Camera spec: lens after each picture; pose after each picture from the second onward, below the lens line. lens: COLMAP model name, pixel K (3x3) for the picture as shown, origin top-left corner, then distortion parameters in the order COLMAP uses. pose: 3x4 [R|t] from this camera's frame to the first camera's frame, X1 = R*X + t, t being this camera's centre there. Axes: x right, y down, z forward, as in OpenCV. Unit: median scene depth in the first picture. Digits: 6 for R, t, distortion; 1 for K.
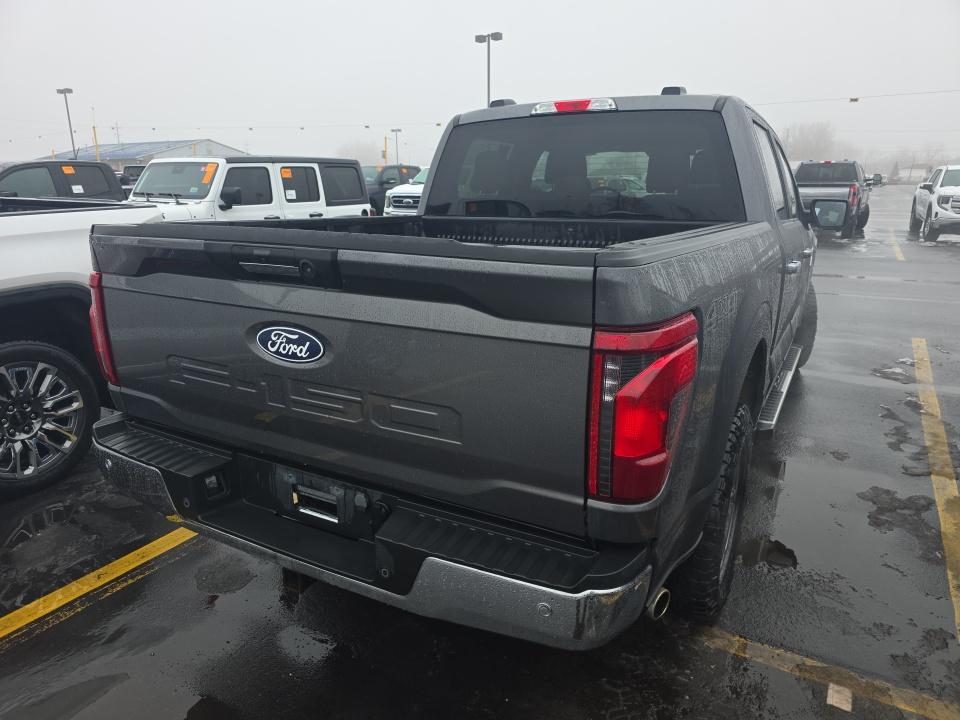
lens RADIAL K [[642.5, 0, 476.7], [0, 642.5, 371.3], [0, 0, 1]] dist [0.029041, -0.004211]
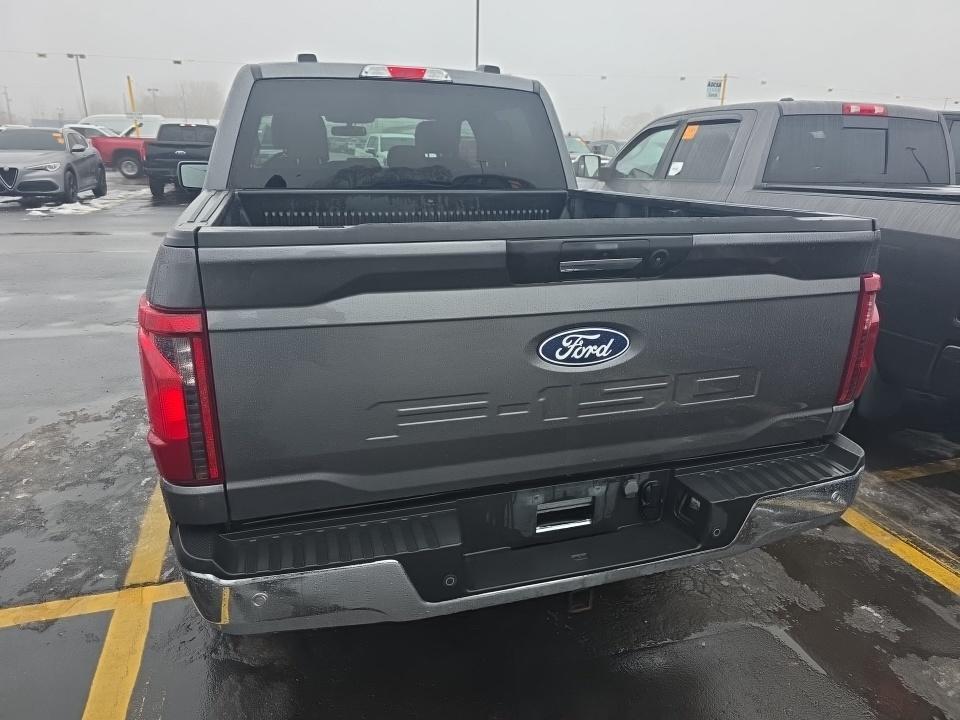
lens RADIAL K [[641.3, 0, 480.2], [0, 641.3, 365.6], [0, 0, 1]] dist [0.048398, -0.045809]
pose [[0.678192, -0.220859, 0.700911, -0.998854], [0.184487, 0.974395, 0.128527, -0.154352], [-0.711351, 0.042143, 0.701573, 0.461624]]
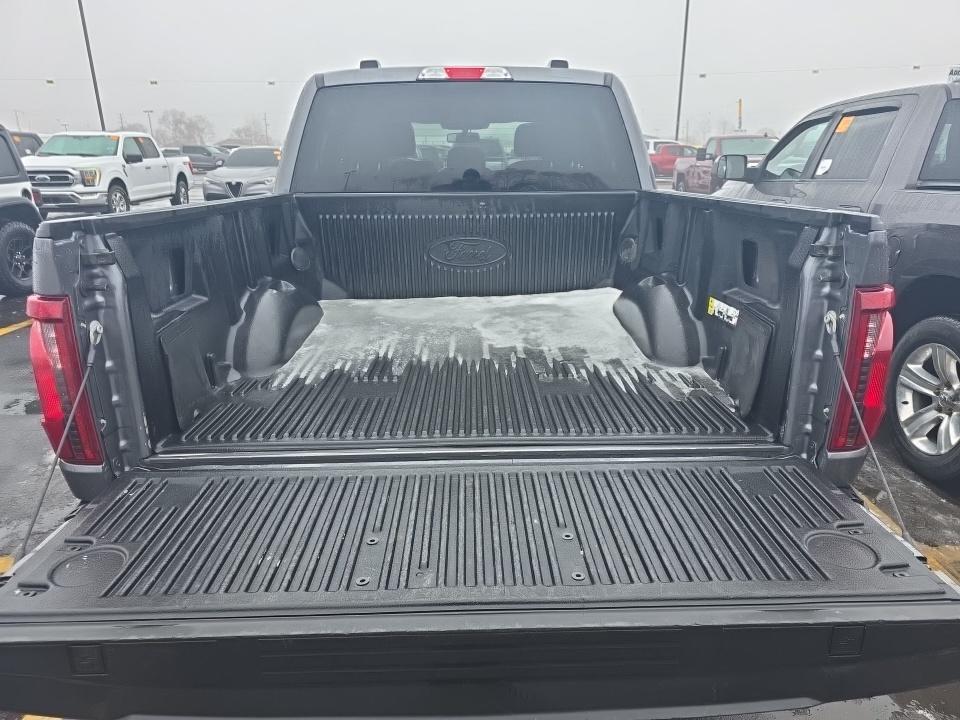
lens RADIAL K [[640.0, 0, 491.3], [0, 640.0, 371.8], [0, 0, 1]] dist [0.037606, -0.026351]
pose [[0.855966, -0.167351, 0.489199, -0.641614], [0.147756, 0.985885, 0.078730, -0.080241], [-0.495470, 0.004892, 0.868611, 0.280119]]
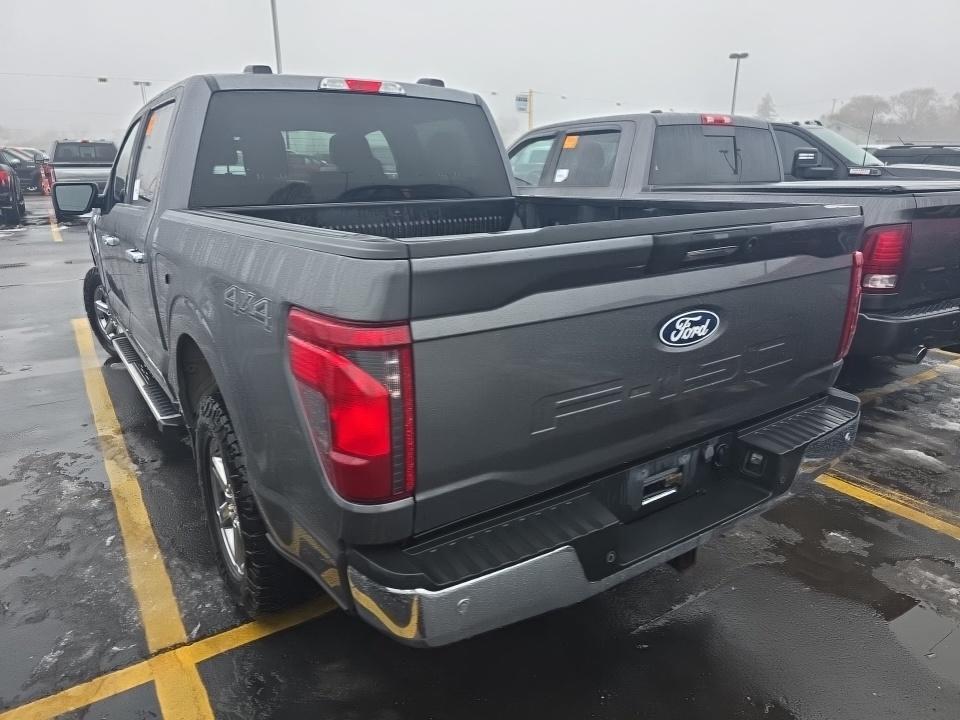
lens RADIAL K [[641.1, 0, 480.0], [0, 641.1, 360.0], [0, 0, 1]] dist [0.036796, -0.026870]
pose [[0.448027, -0.262876, 0.854499, -1.275431], [0.251636, 0.954232, 0.161621, -0.232910], [-0.857876, 0.142612, 0.493670, 0.771294]]
